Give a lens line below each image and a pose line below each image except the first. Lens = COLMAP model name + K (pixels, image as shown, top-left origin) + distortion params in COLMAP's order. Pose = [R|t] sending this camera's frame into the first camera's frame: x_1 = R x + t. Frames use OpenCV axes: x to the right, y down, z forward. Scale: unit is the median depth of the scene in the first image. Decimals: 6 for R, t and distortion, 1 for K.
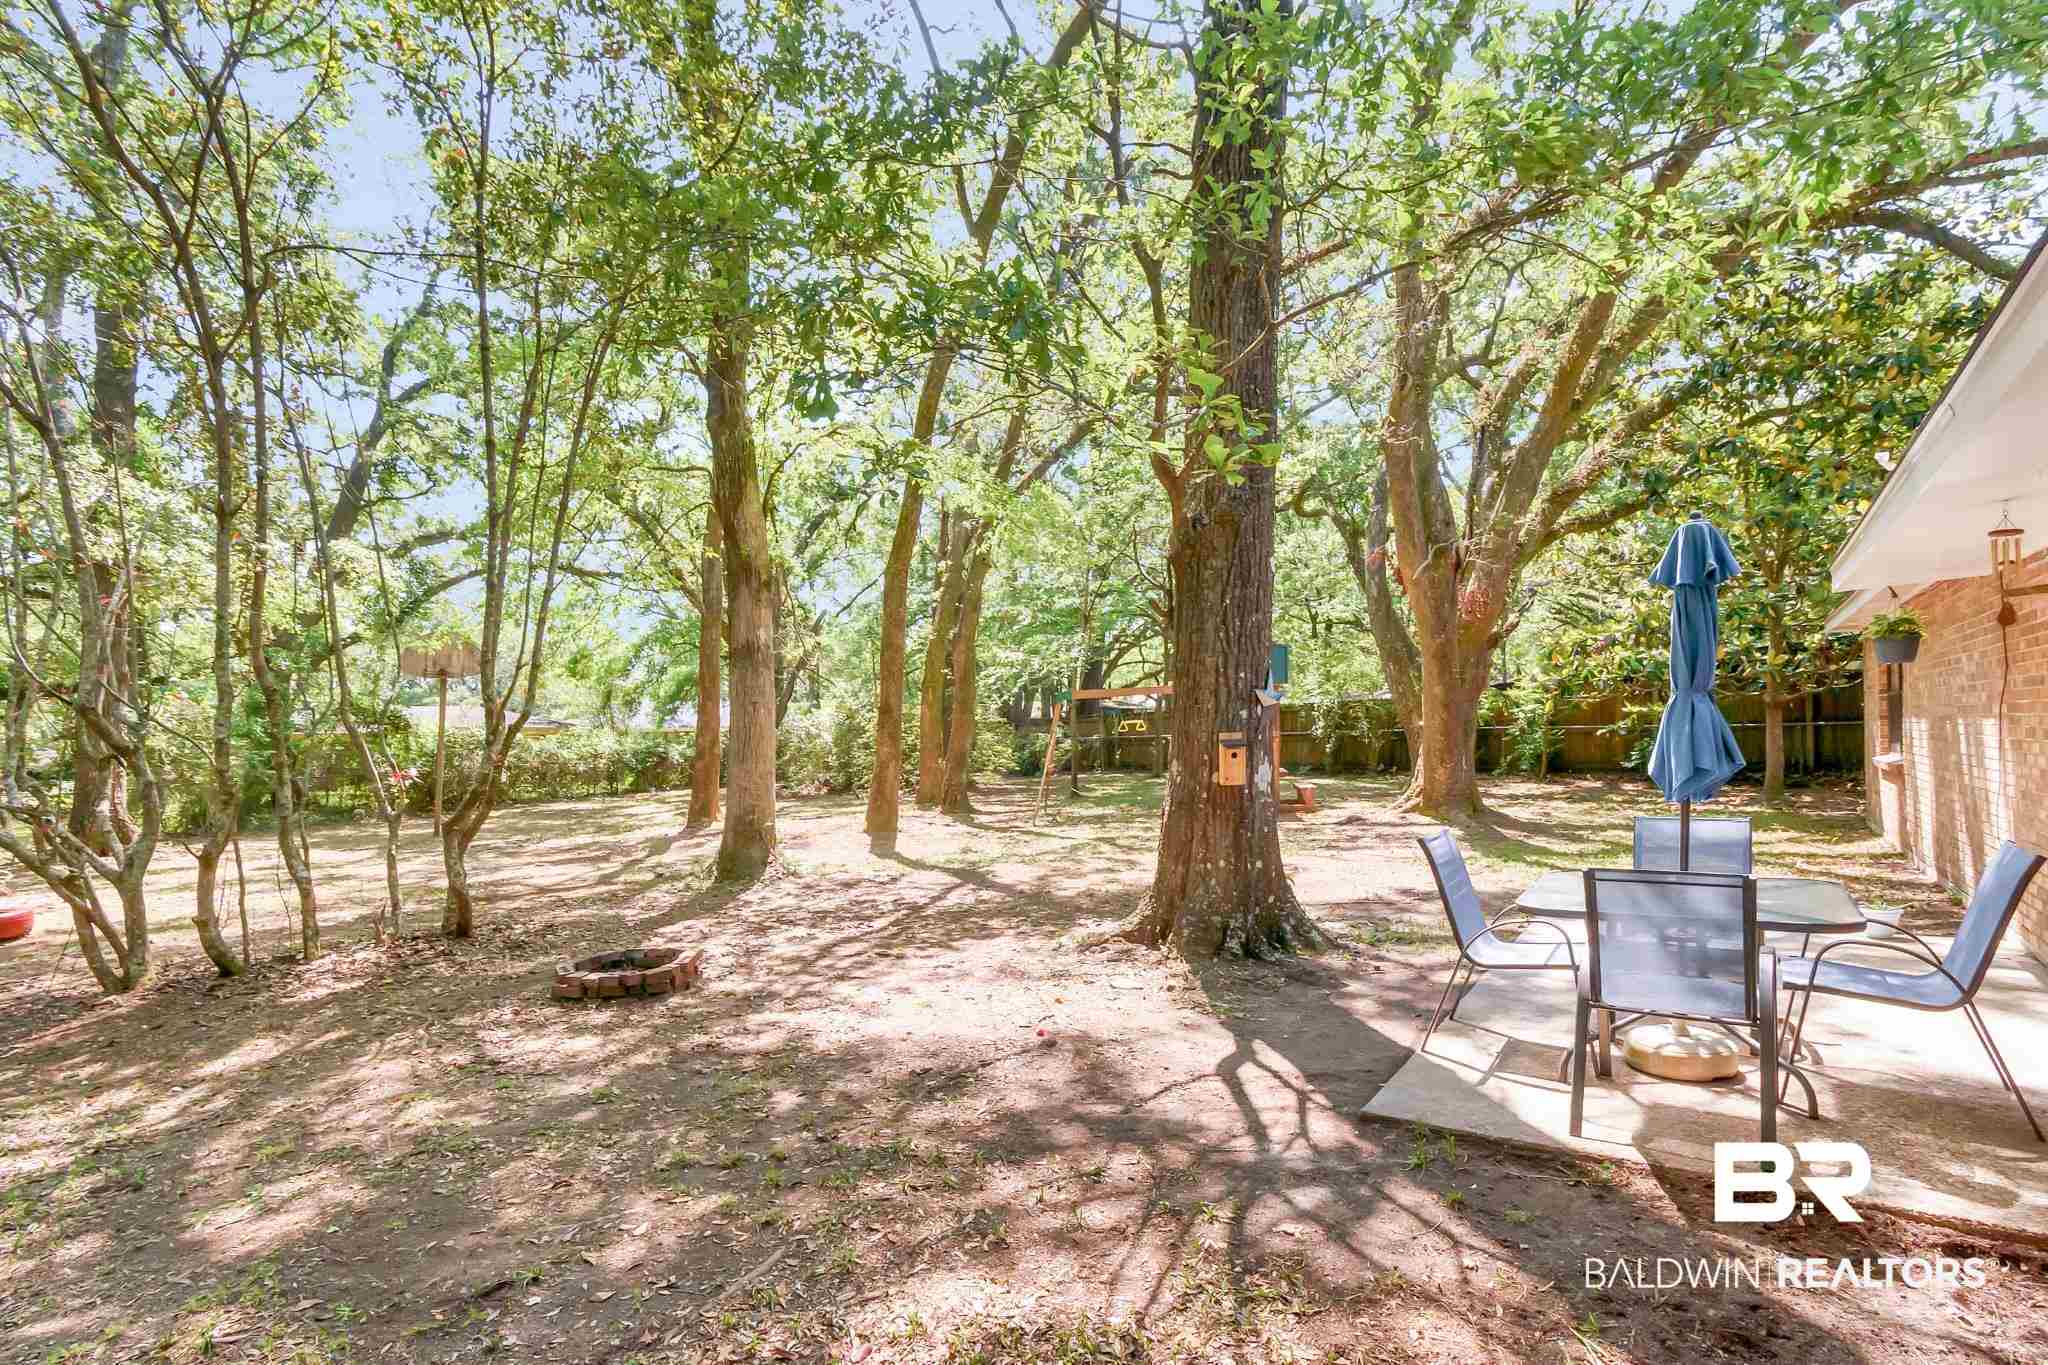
lens RADIAL K [[921.1, 0, 1025.5], [0, 921.1, 697.3], [0, 0, 1]] dist [0.002201, 0.000443]
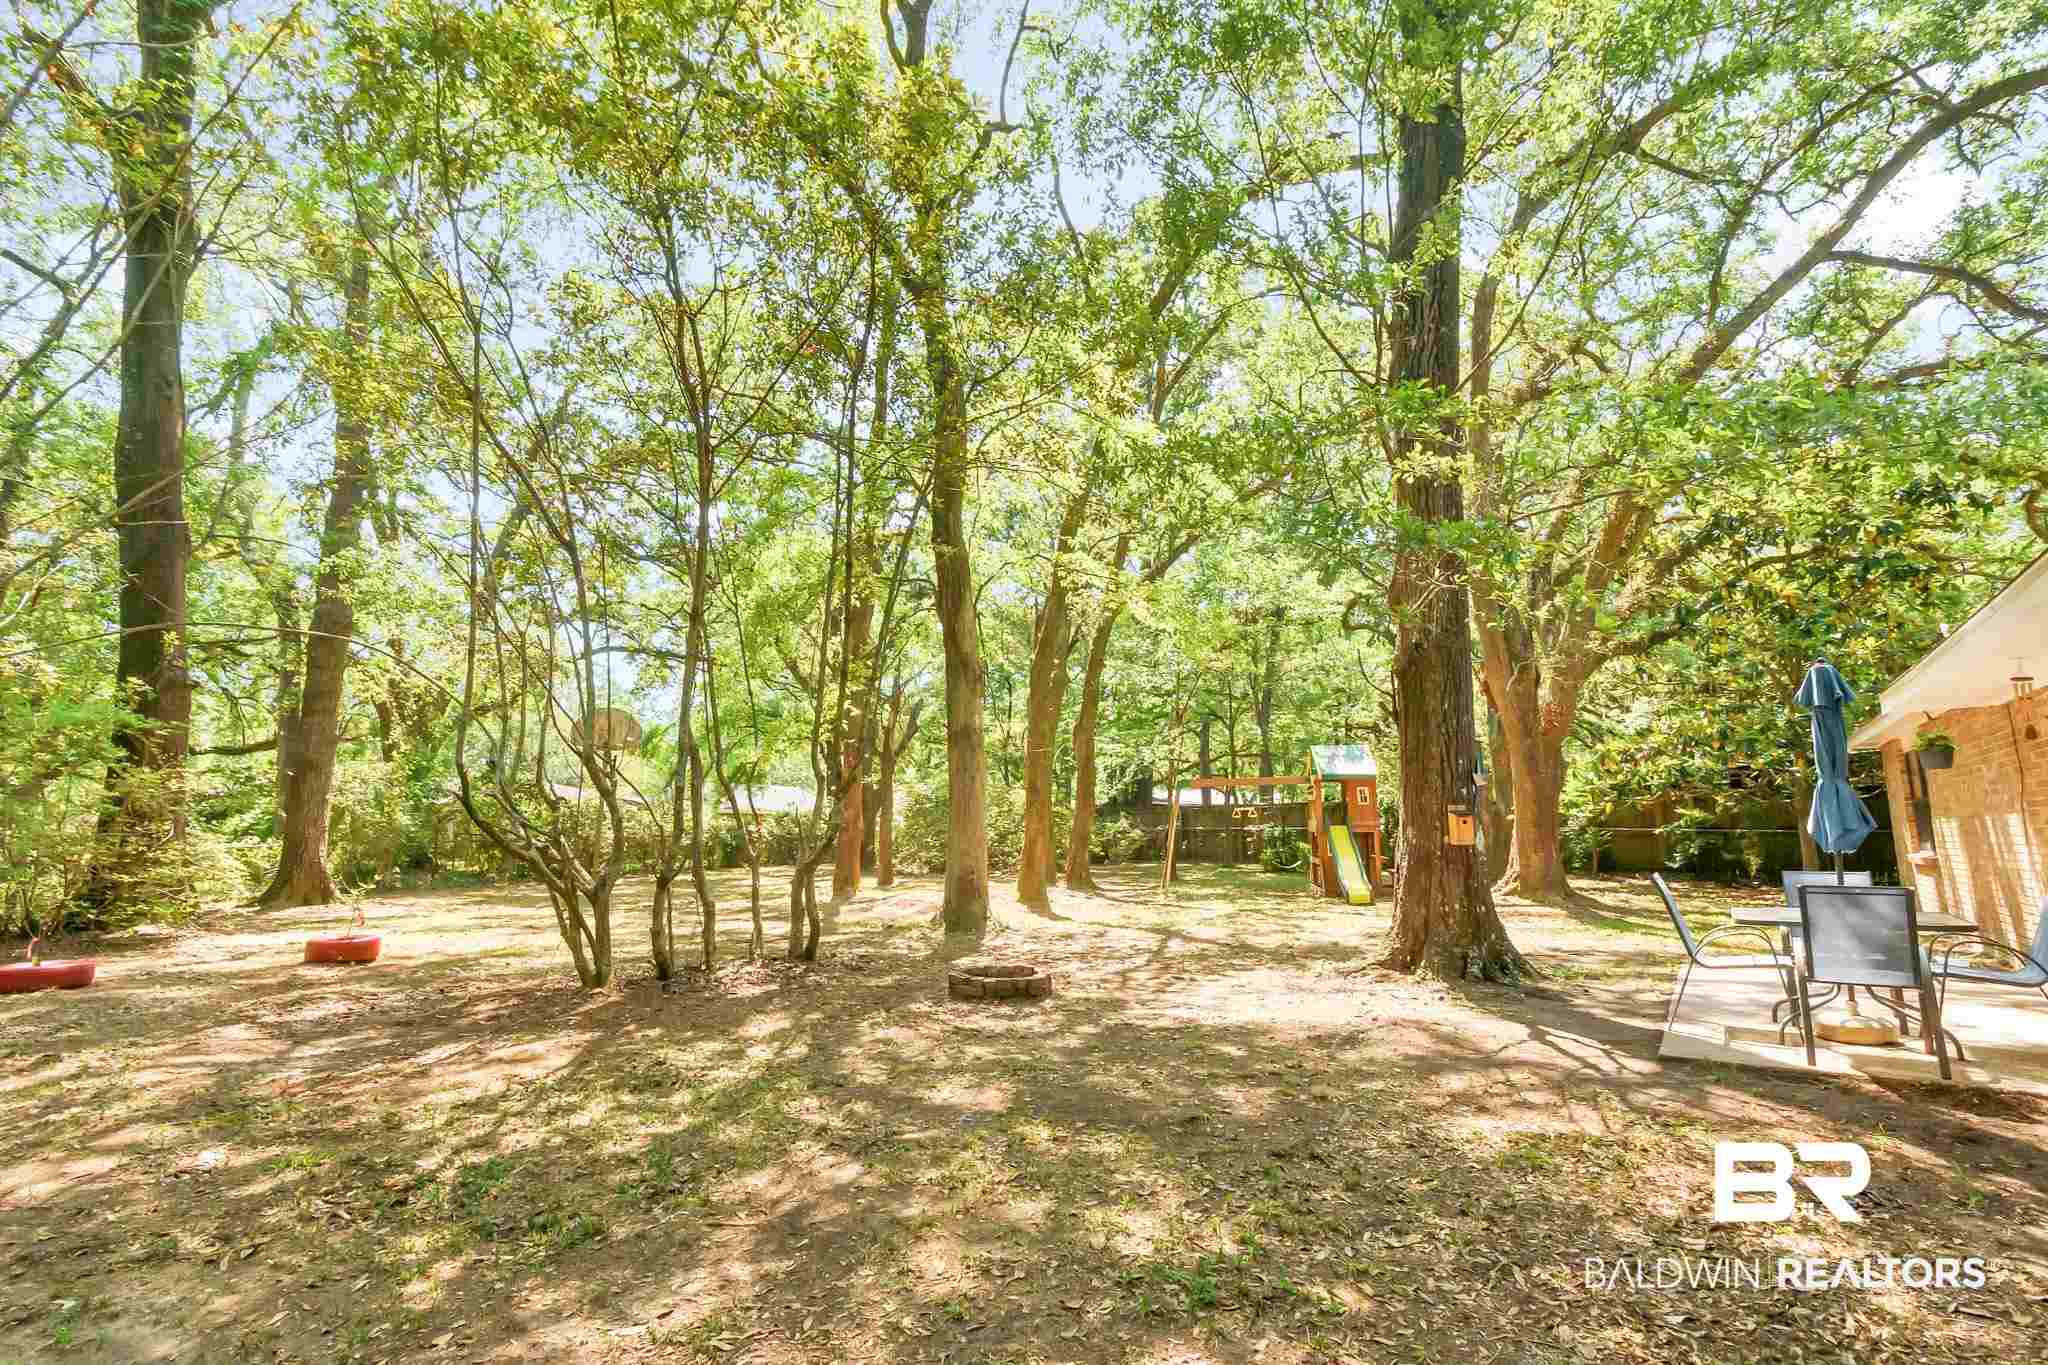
lens RADIAL K [[941.3, 0, 1018.7], [0, 941.3, 646.5], [0, 0, 1]] dist [0.001905, 0.000065]
pose [[0.999085, 0.035044, 0.024535, -0.225096], [-0.030761, 0.987078, -0.157261, 0.023073], [-0.029729, 0.156362, 0.987252, -0.175528]]
